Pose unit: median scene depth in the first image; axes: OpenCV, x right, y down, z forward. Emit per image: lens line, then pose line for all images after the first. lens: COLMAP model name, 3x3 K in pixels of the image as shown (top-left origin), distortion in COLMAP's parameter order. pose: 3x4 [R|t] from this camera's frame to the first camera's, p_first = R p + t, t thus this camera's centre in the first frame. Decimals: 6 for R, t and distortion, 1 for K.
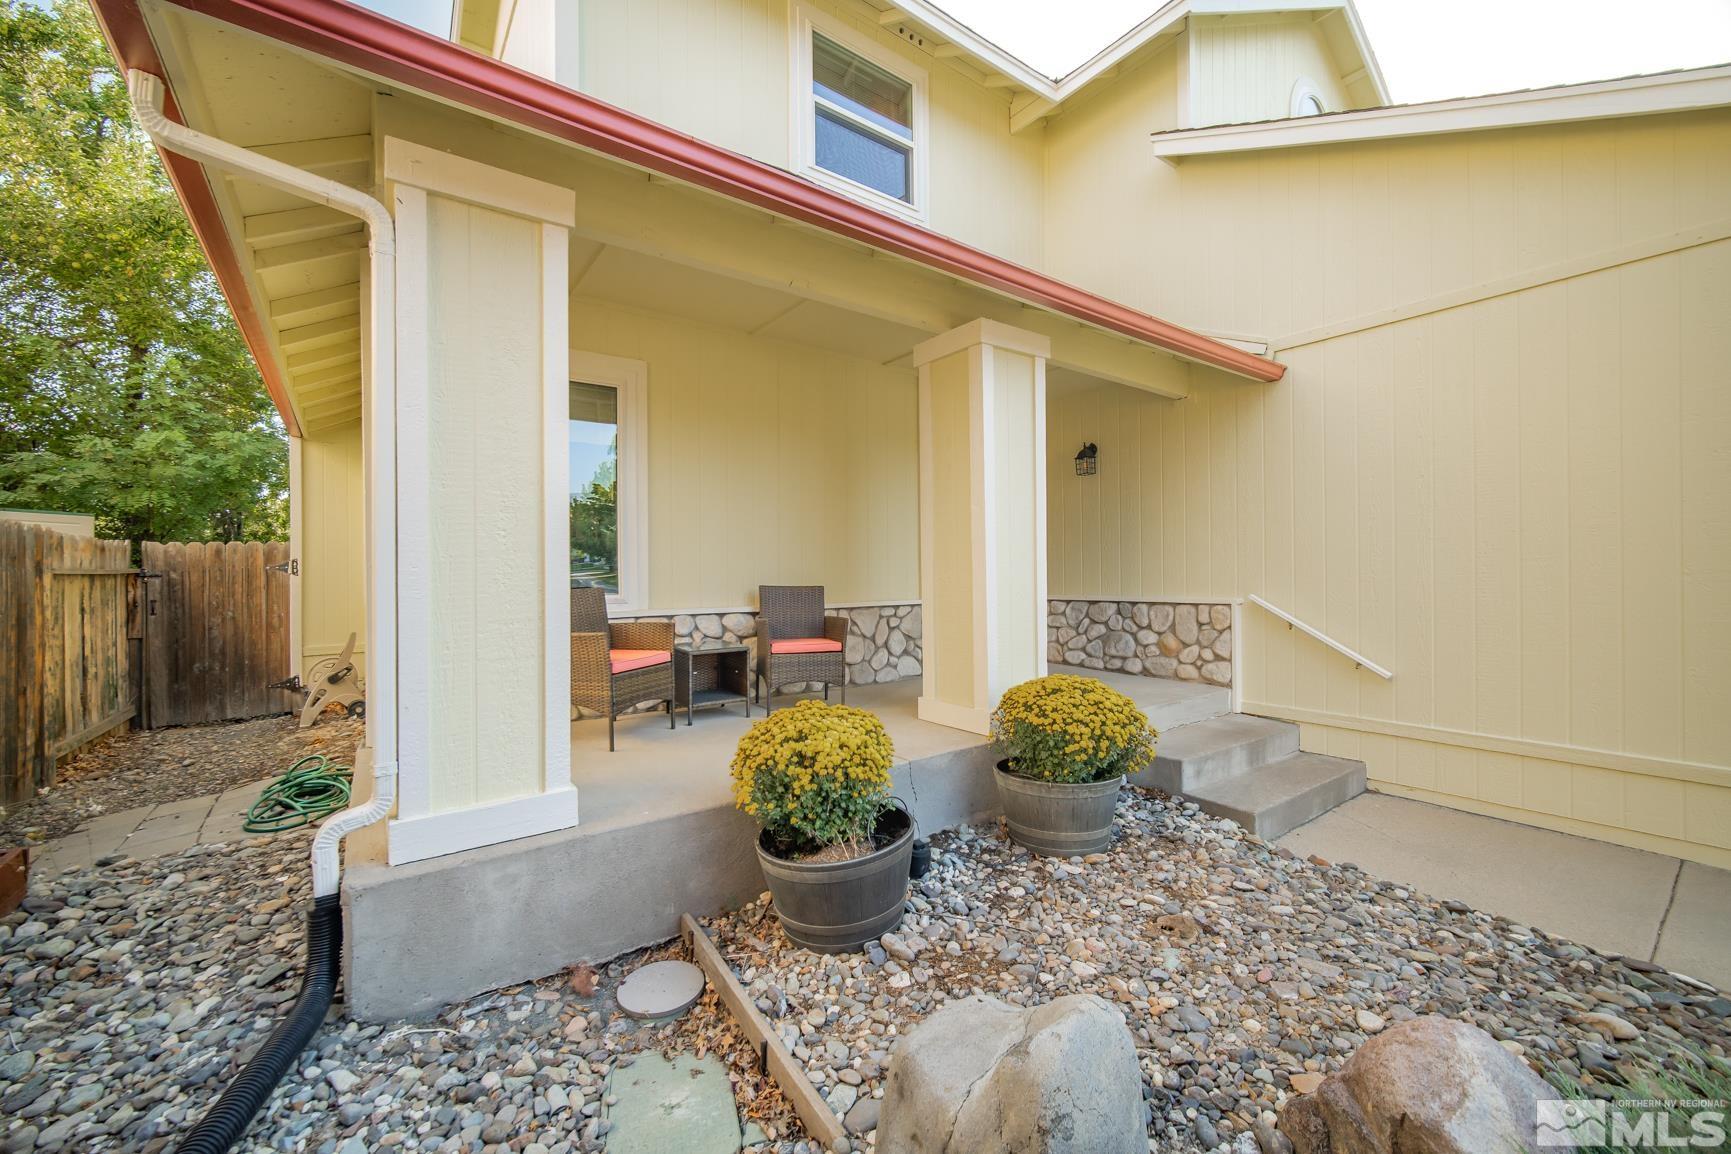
lens RADIAL K [[683.7, 0, 856.4], [0, 683.7, 577.1], [0, 0, 1]] dist [-0.001927, -0.000269]
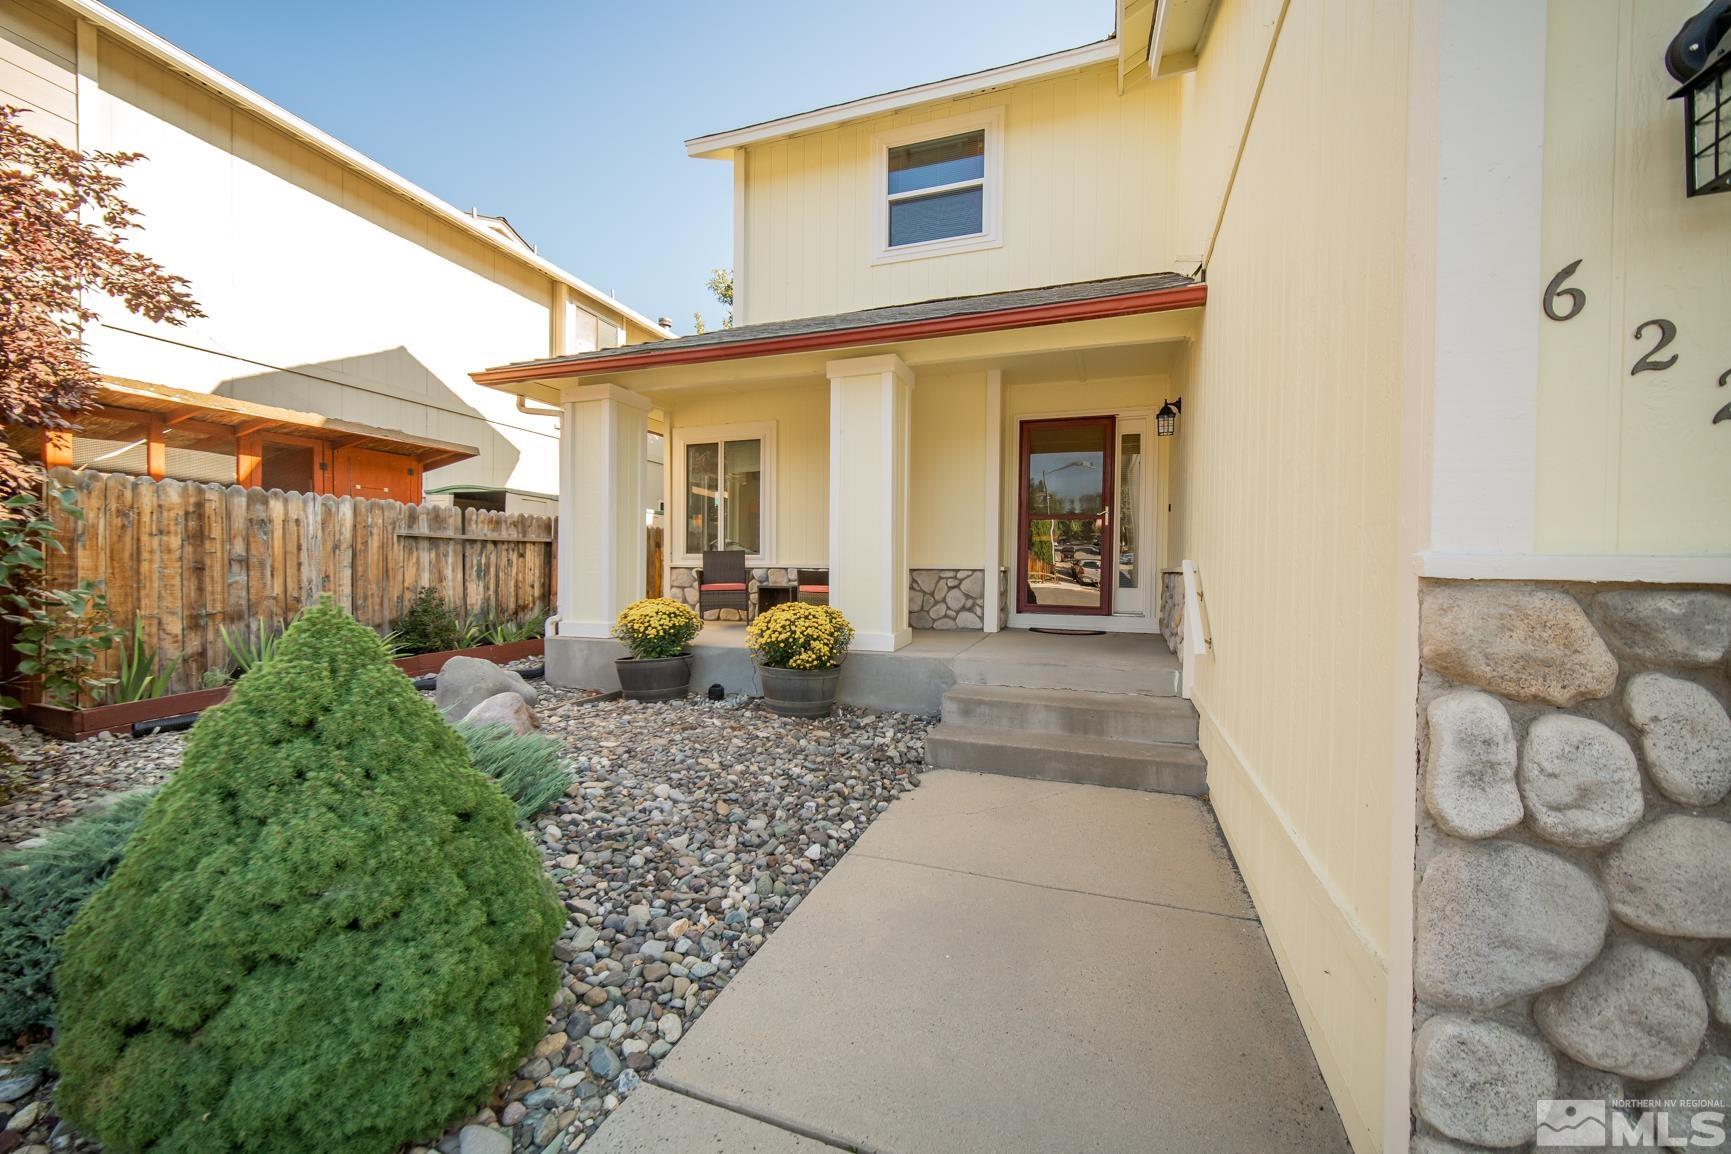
lens RADIAL K [[683.7, 0, 856.4], [0, 683.7, 577.1], [0, 0, 1]] dist [-0.001927, -0.000269]
pose [[0.563652, 0.027084, -0.825568, 0.988880], [-0.011834, 0.999624, 0.024715, 0.027261], [0.825928, -0.004161, 0.563761, 0.159317]]
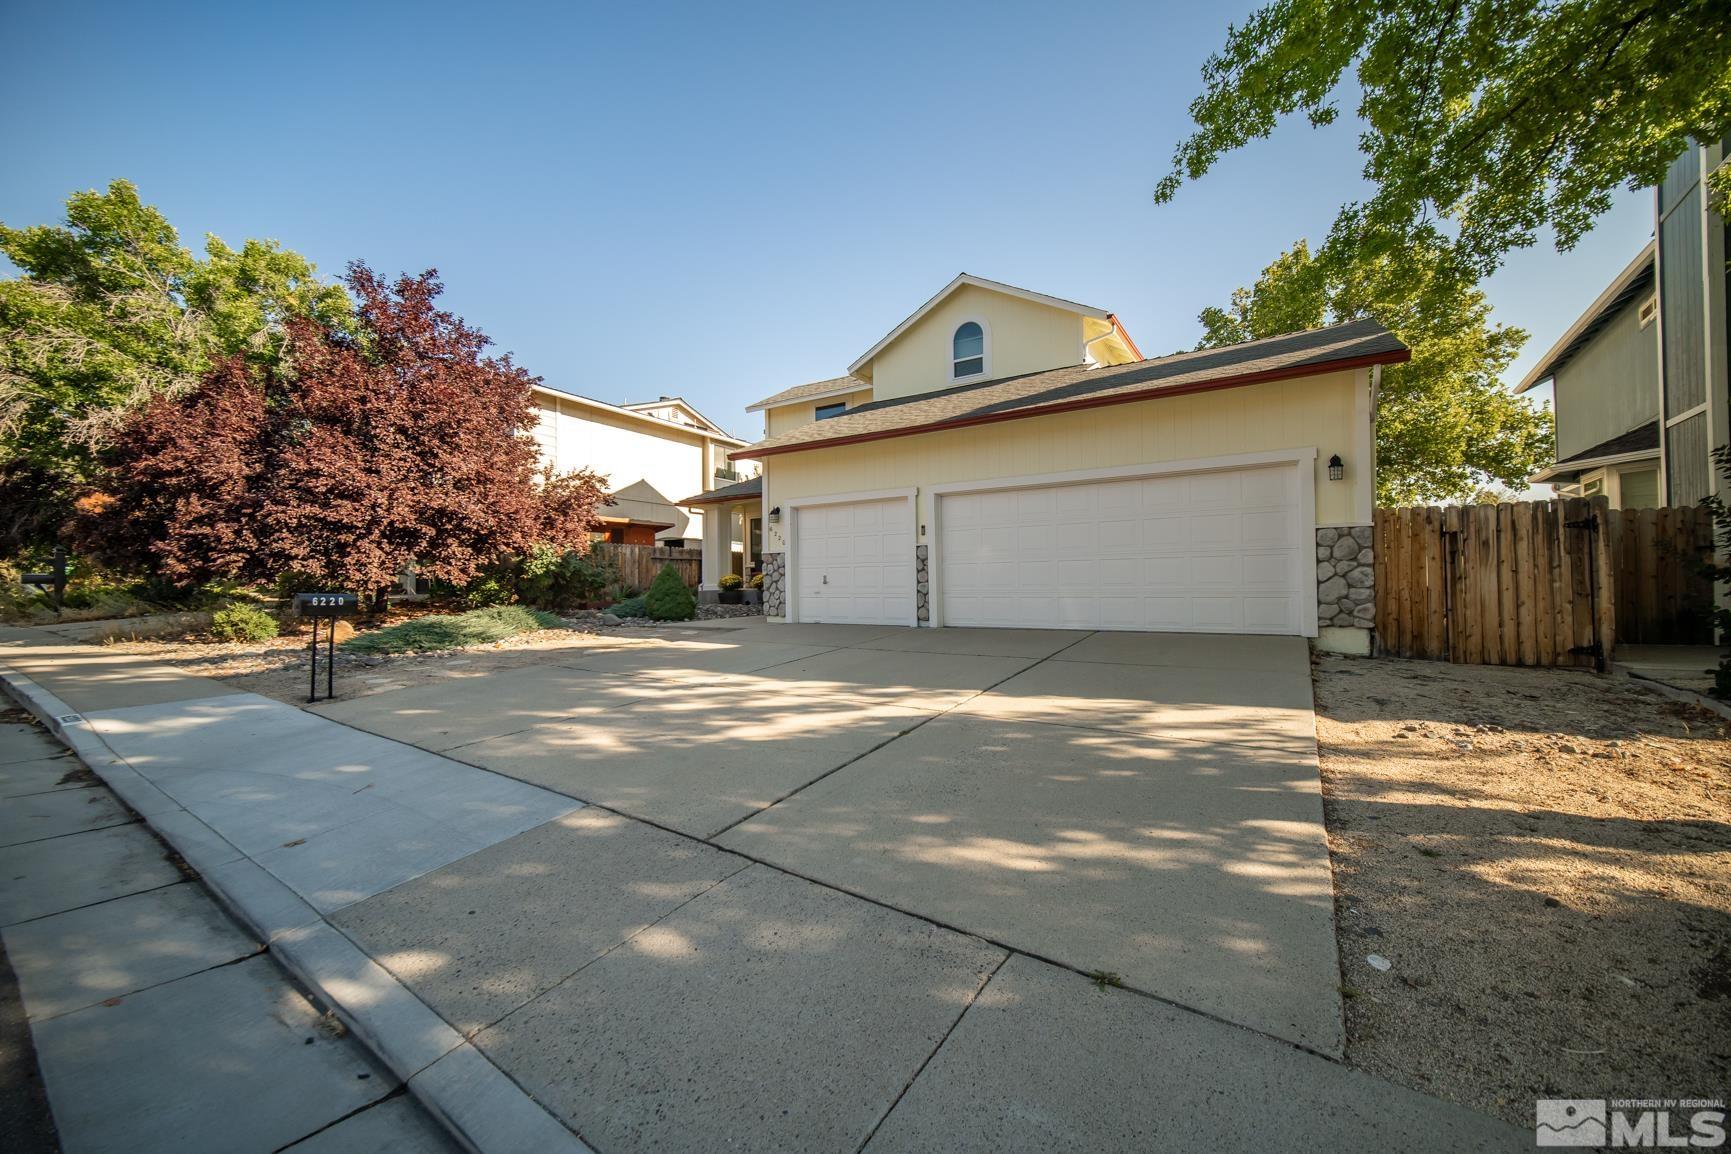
lens RADIAL K [[683.7, 0, 856.4], [0, 683.7, 577.1], [0, 0, 1]] dist [-0.001927, -0.000269]
pose [[0.371586, -0.010386, -0.928340, 3.243645], [0.011827, 0.999909, -0.006453, 0.131579], [0.928323, -0.008581, 0.371675, -0.163682]]
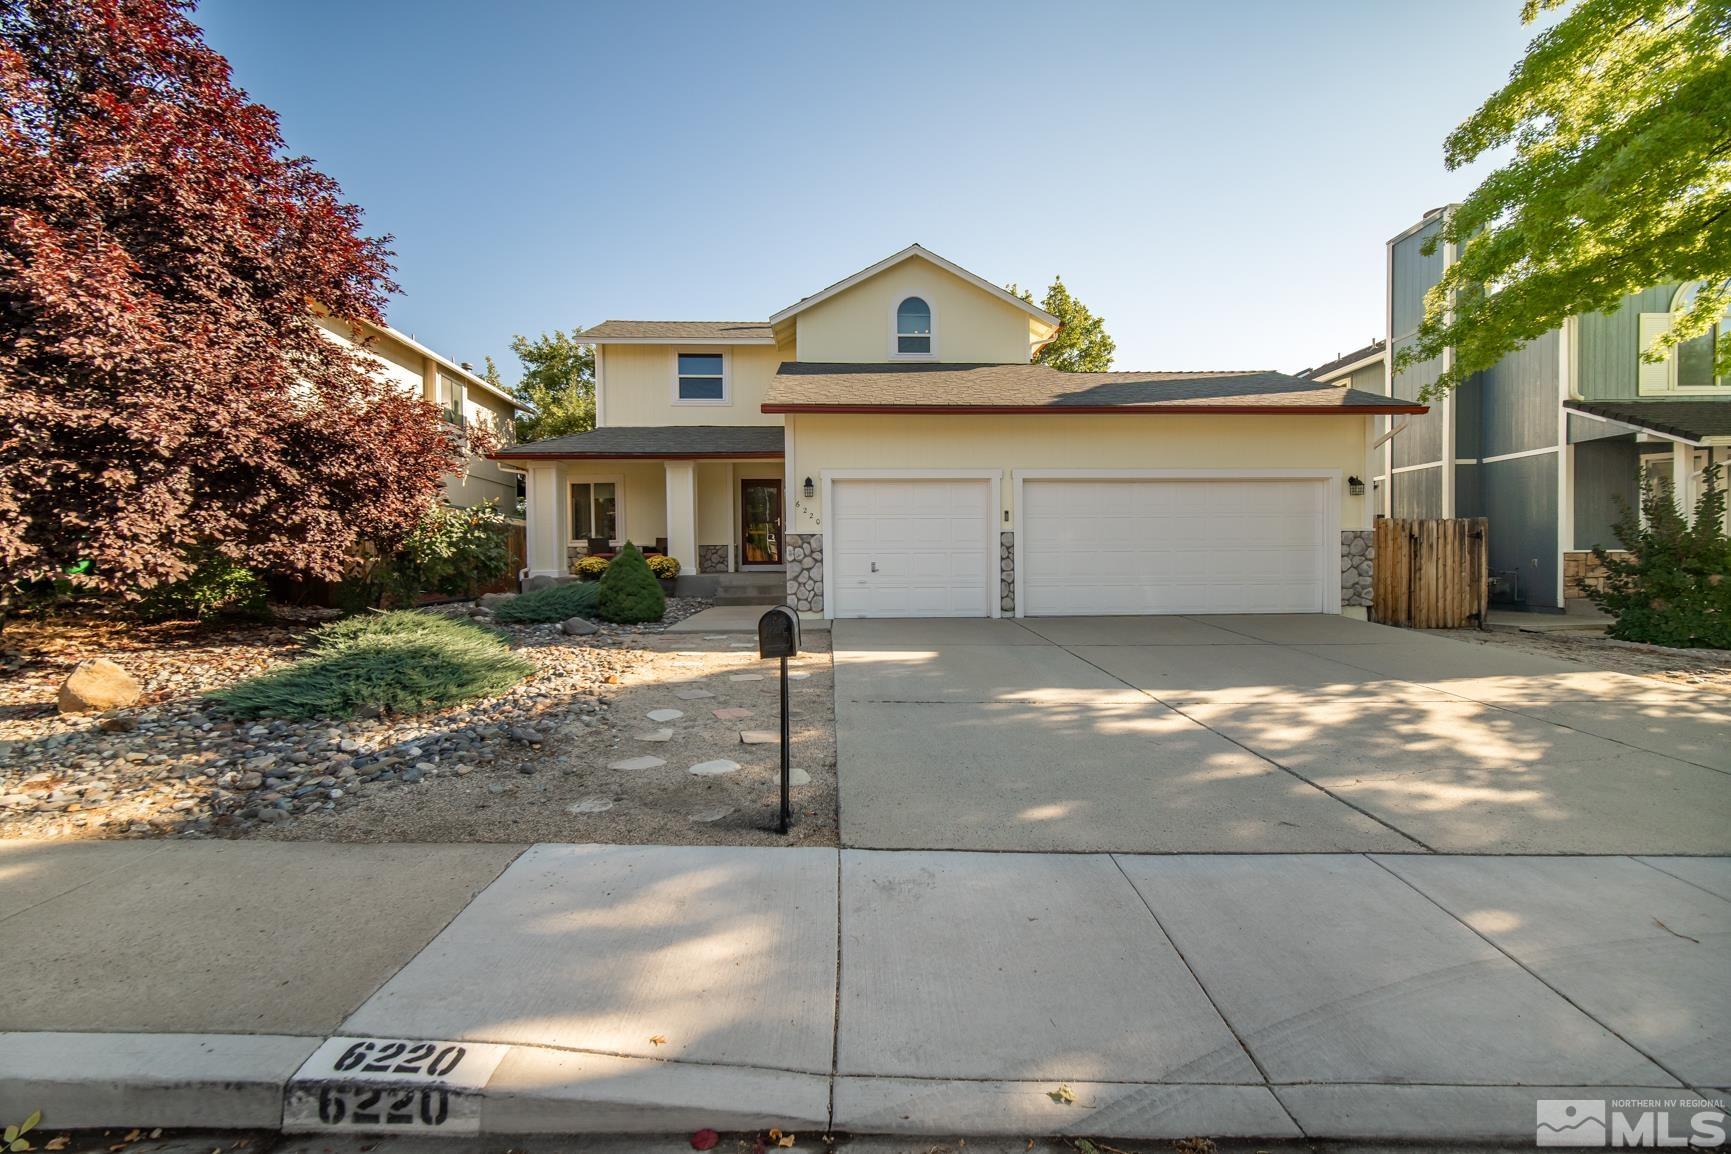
lens RADIAL K [[683.7, 0, 856.4], [0, 683.7, 577.1], [0, 0, 1]] dist [-0.001927, -0.000269]
pose [[0.839948, 0.011615, -0.542543, 2.117607], [0.004693, 0.999578, 0.028665, 0.096273], [0.542647, -0.026623, 0.839539, -1.080276]]
